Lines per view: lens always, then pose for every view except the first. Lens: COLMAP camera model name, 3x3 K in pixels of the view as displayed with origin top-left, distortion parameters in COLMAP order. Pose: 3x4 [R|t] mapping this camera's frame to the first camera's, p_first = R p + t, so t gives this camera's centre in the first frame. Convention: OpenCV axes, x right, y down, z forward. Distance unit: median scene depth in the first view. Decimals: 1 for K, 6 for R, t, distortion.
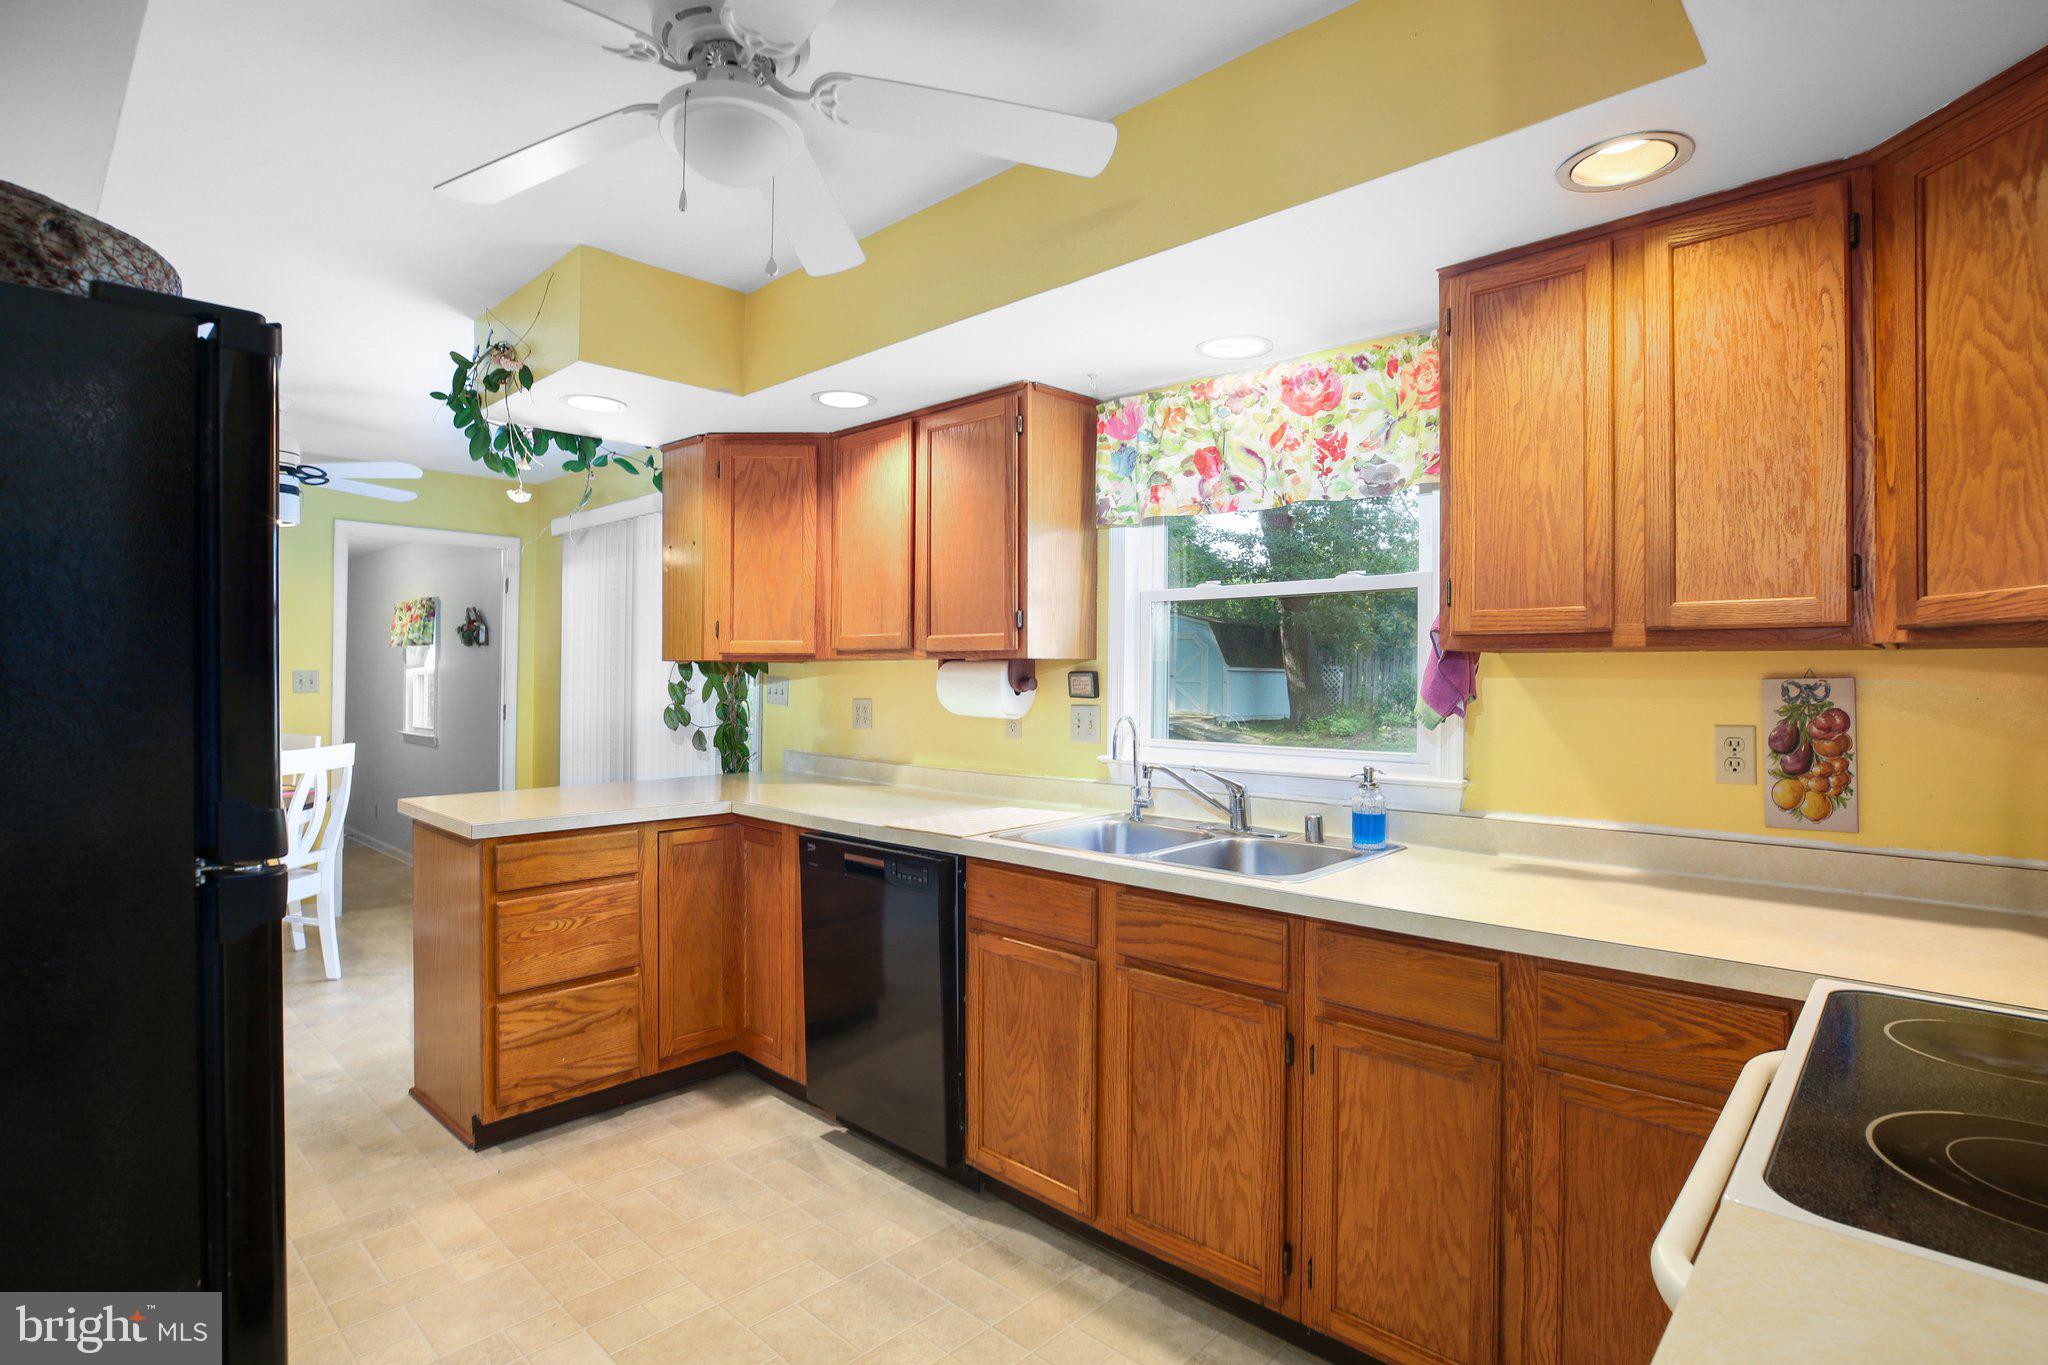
lens RADIAL K [[996.4, 0, 1022.1], [0, 996.4, 680.2], [0, 0, 1]] dist [-0.017839, 0.001390]
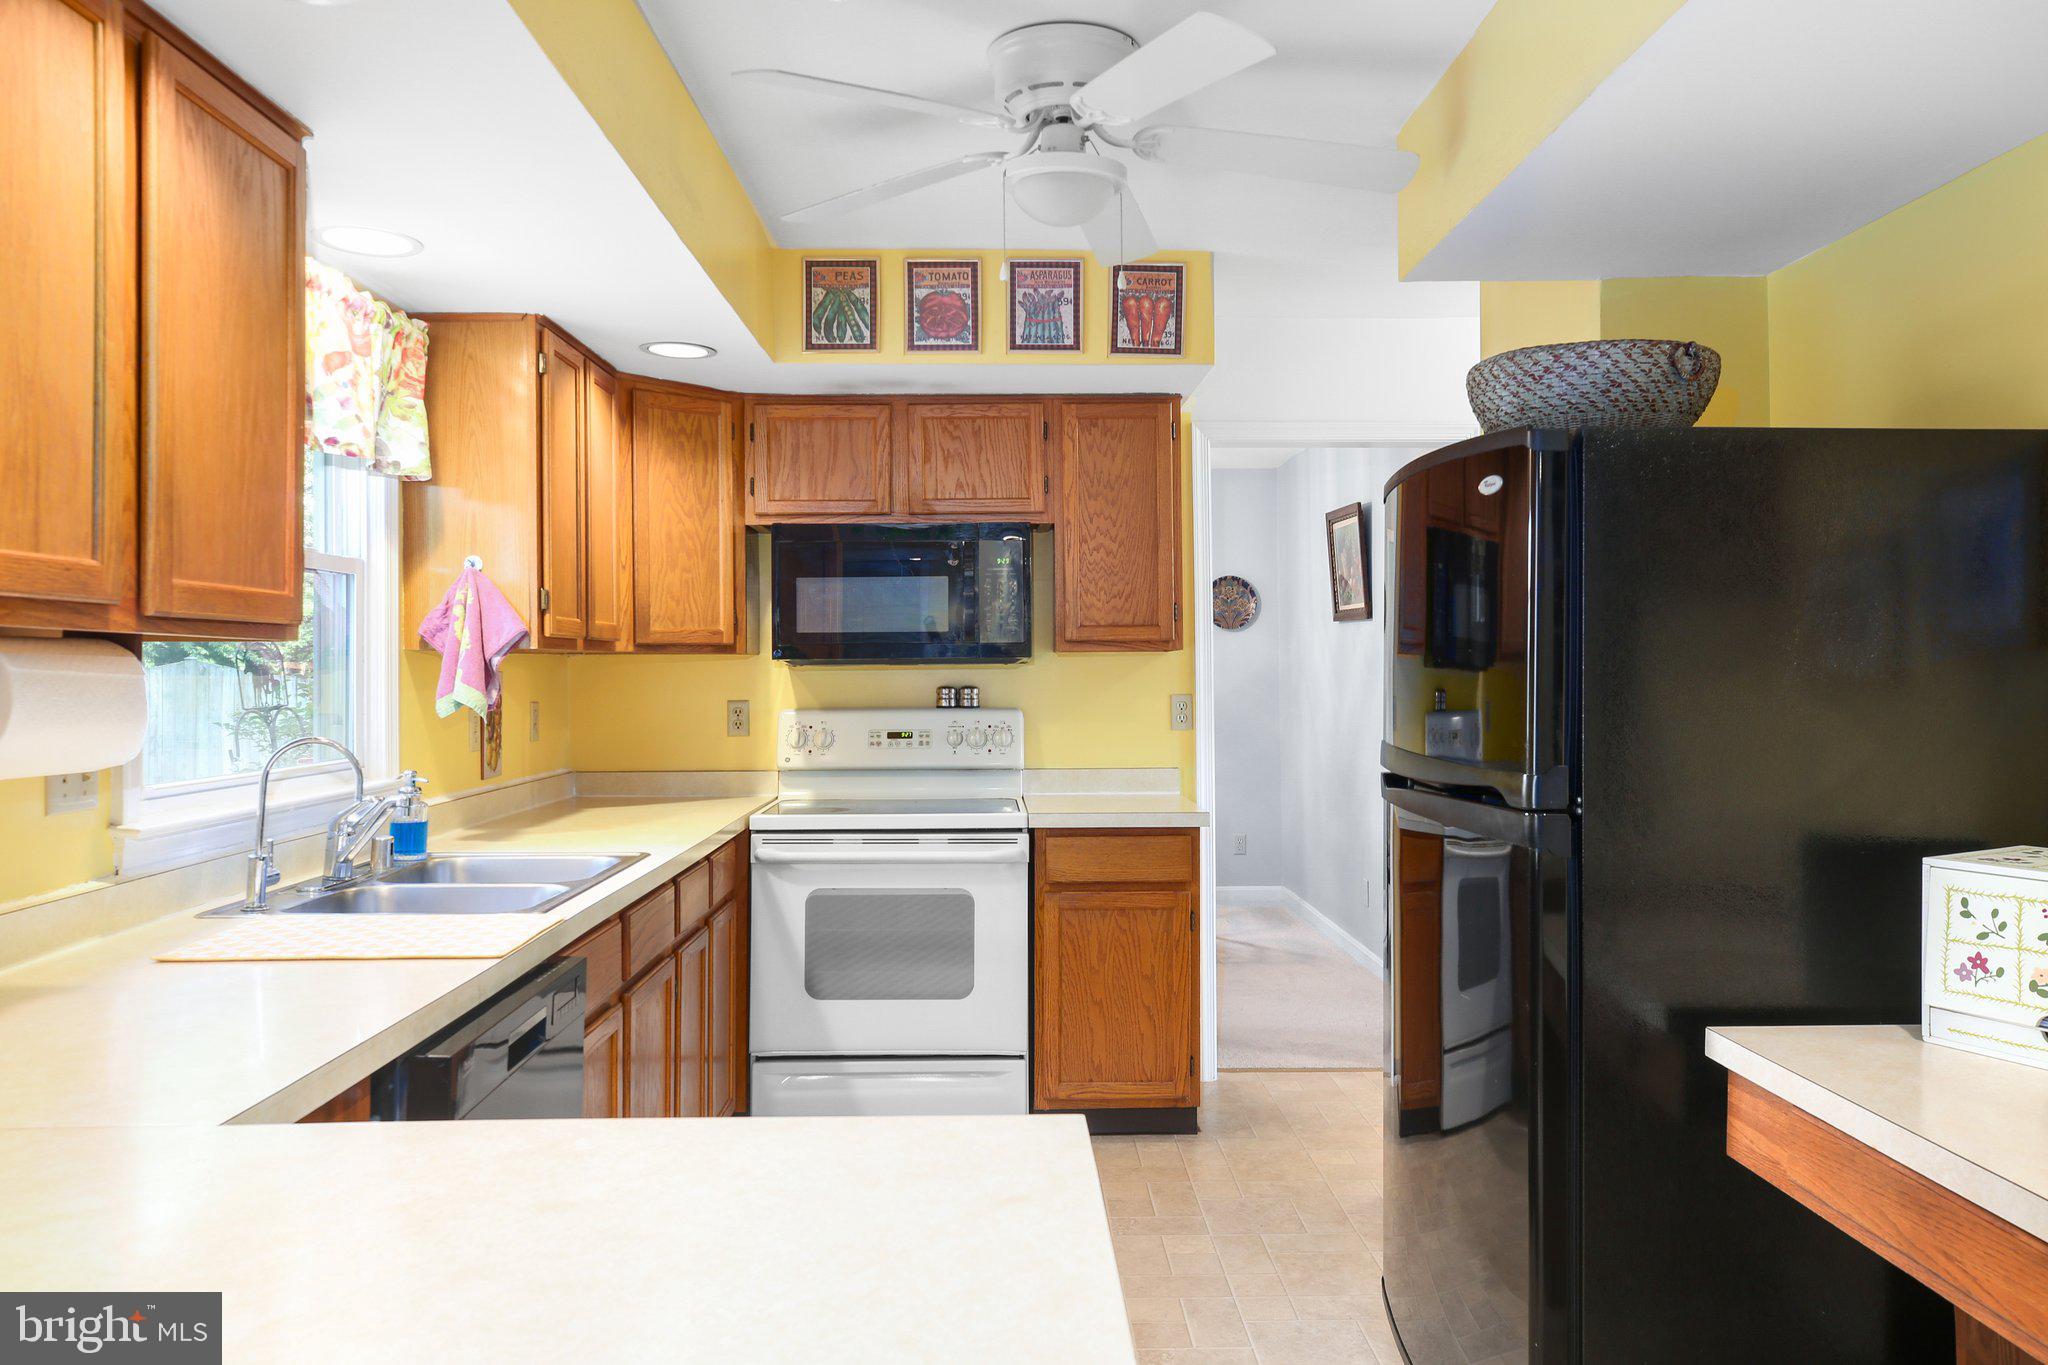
lens RADIAL K [[1519.2, 0, 1023.3], [0, 1519.2, 664.7], [0, 0, 1]] dist [0.021086, 0.001600]
pose [[-0.699752, 0.001914, 0.714383, -1.823422], [0.004145, 0.999990, 0.001380, -0.017029], [-0.714374, 0.003927, -0.699754, 2.735977]]
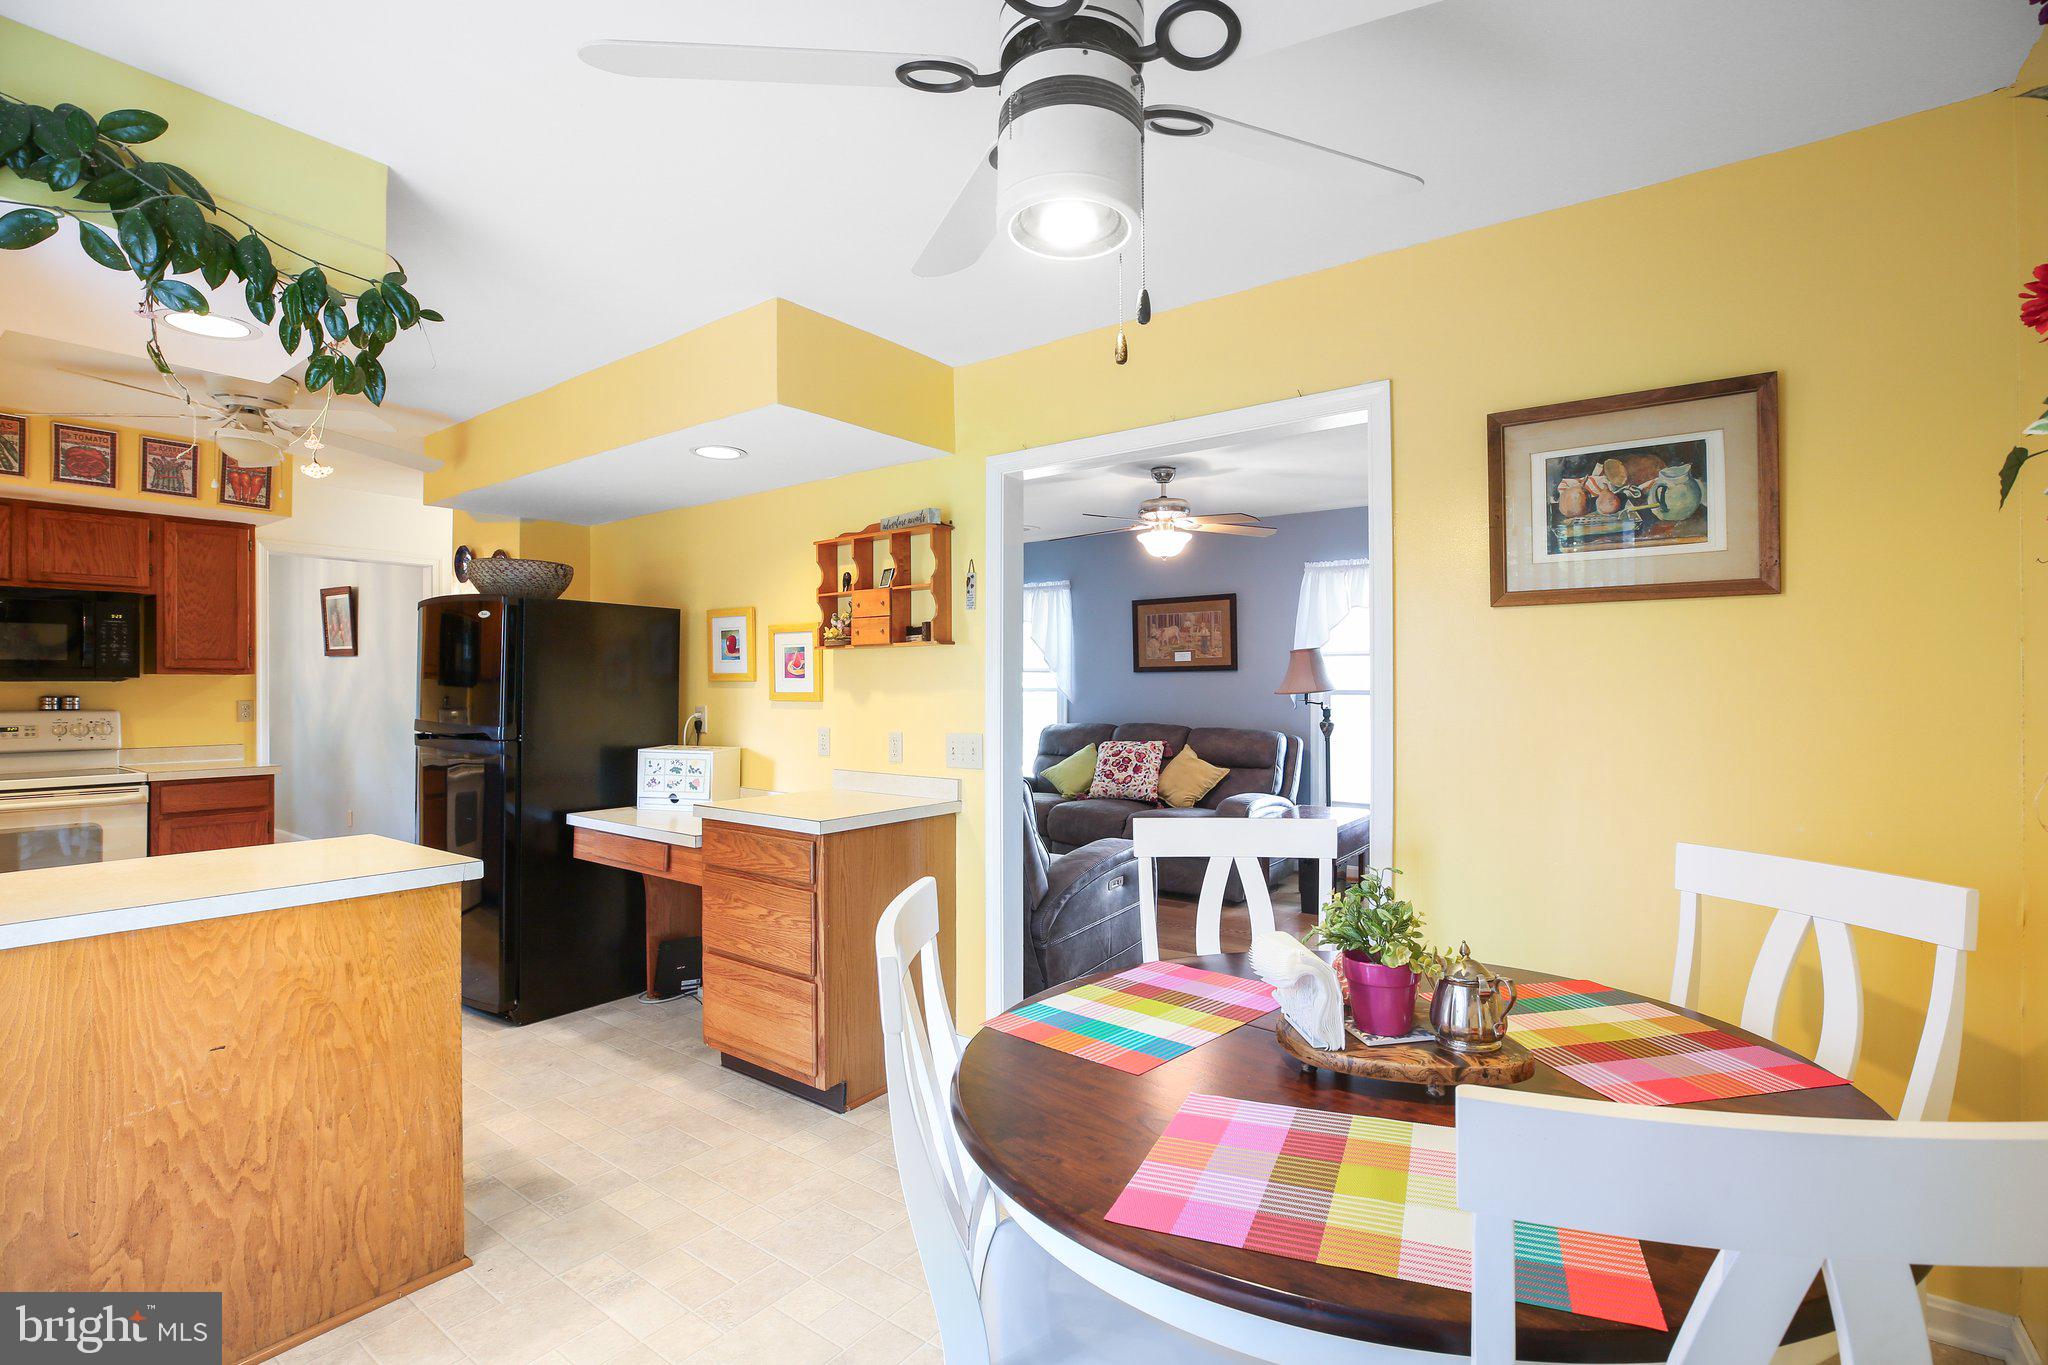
lens RADIAL K [[954.2, 0, 1023.5], [0, 954.2, 671.1], [0, 0, 1]] dist [-0.024732, 0.006562]
pose [[-0.995504, -0.005731, -0.094543, -2.358400], [-0.004692, 0.999926, -0.011201, -0.032116], [0.094600, -0.010707, -0.995458, 4.332238]]
